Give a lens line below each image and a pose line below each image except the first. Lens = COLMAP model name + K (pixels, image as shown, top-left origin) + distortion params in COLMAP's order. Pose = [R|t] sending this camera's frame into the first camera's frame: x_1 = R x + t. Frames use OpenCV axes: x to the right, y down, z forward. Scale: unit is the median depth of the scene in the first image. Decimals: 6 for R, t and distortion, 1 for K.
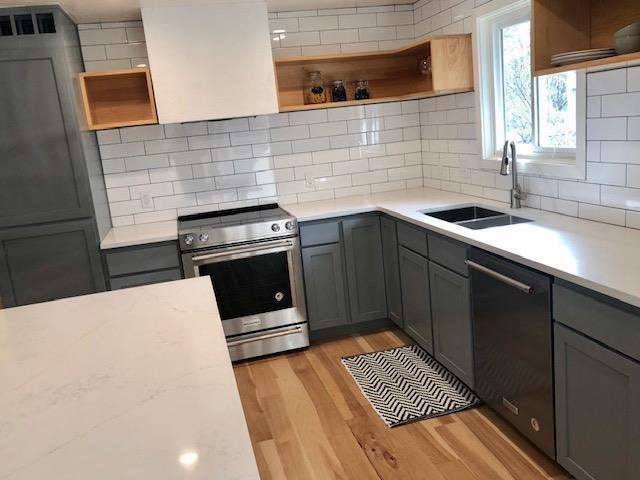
lens RADIAL K [[559.0, 0, 320.0], [0, 559.0, 240.0], [0, 0, 1]] dist [0.003840, -0.006227]
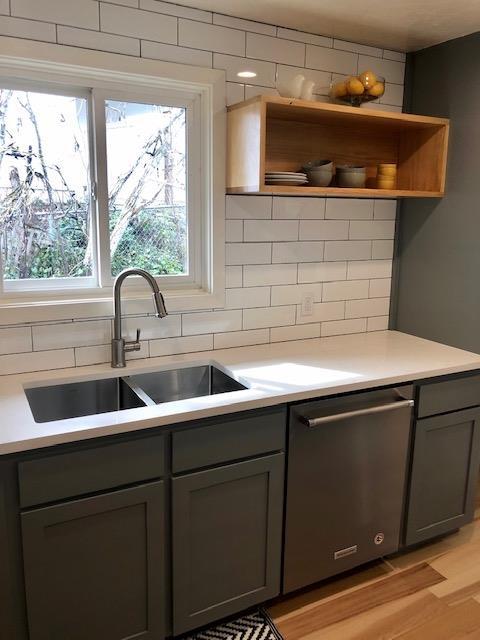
lens RADIAL K [[524.5, 0, 241.6], [0, 524.5, 318.1], [0, 0, 1]] dist [0.025668, -0.017074]
pose [[-0.242116, -0.101221, 0.964953, -0.288558], [0.207317, 0.966177, 0.153367, -0.168231], [-0.947839, 0.237184, -0.212942, 0.894339]]
